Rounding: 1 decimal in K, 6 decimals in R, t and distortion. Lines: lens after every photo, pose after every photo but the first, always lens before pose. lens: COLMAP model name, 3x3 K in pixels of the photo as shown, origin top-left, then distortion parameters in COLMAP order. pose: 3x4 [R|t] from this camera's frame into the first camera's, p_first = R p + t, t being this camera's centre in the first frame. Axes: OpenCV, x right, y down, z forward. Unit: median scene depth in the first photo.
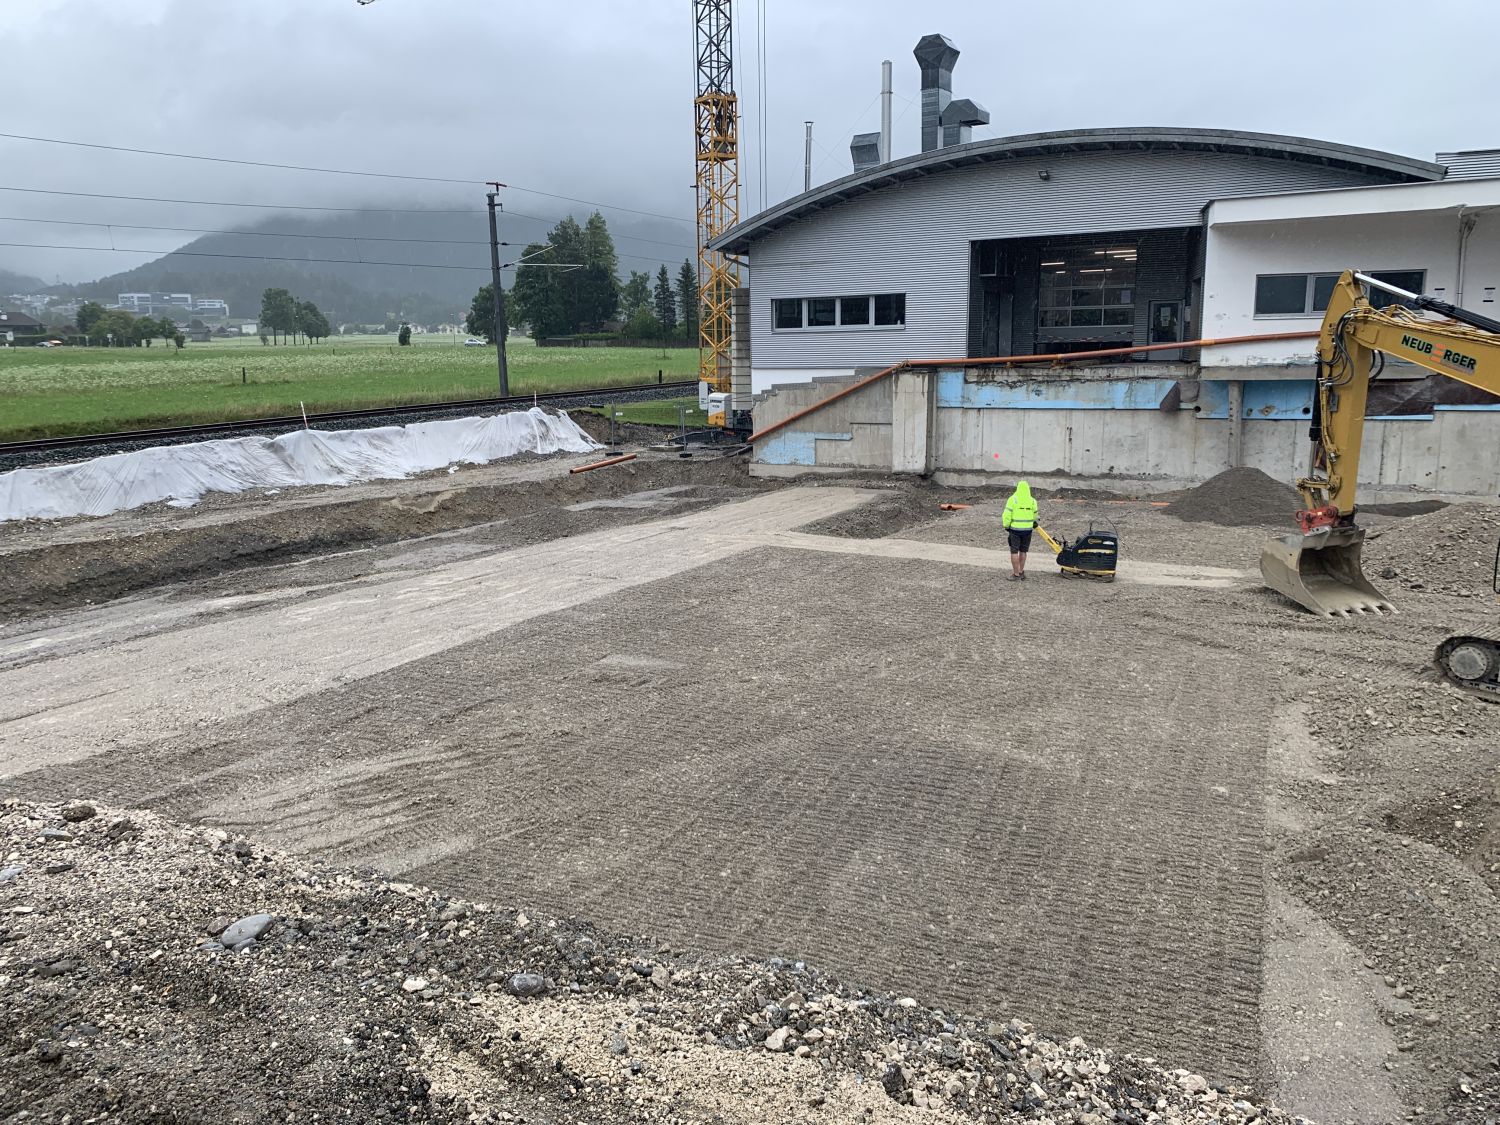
lens RADIAL K [[1125.9, 0, 750.0], [0, 1125.9, 562.5], [0, 0, 1]] dist [0.173634, -0.370513]
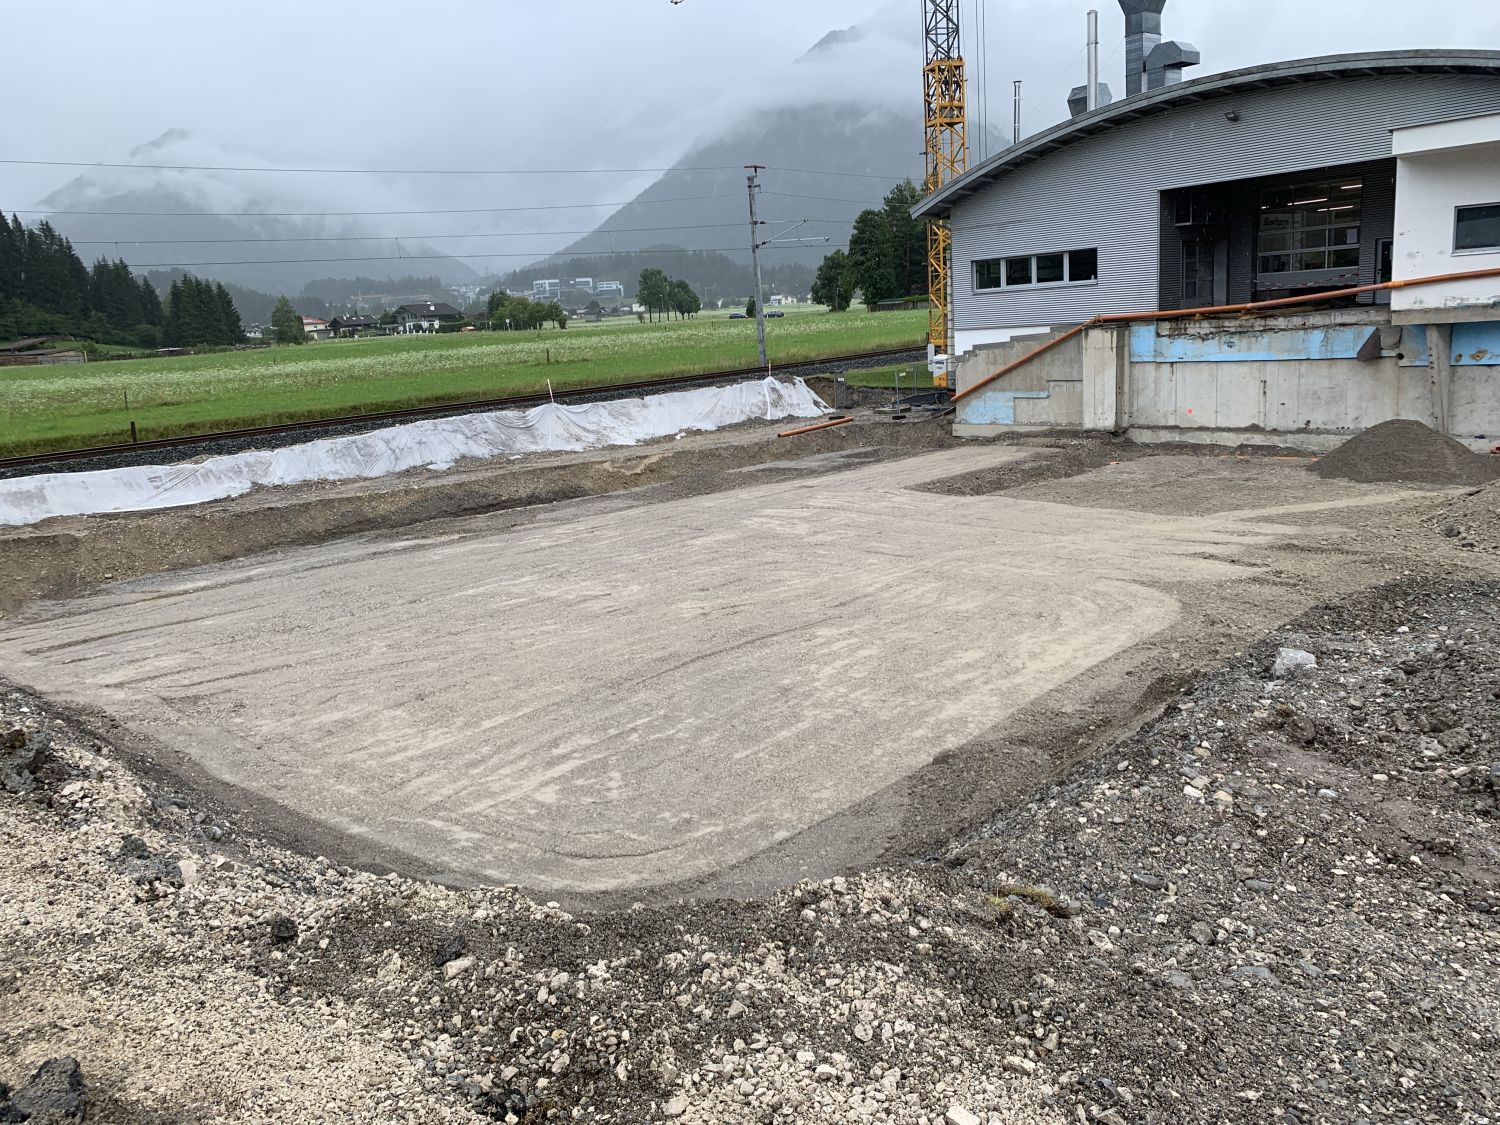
lens RADIAL K [[1149.1, 0, 750.0], [0, 1149.1, 562.5], [0, 0, 1]] dist [0.051865, -0.047727]
pose [[0.948384, 0.019399, -0.316531, 0.171400], [-0.009685, 0.999433, 0.032233, 0.005810], [0.316977, -0.027504, 0.948034, -0.049156]]
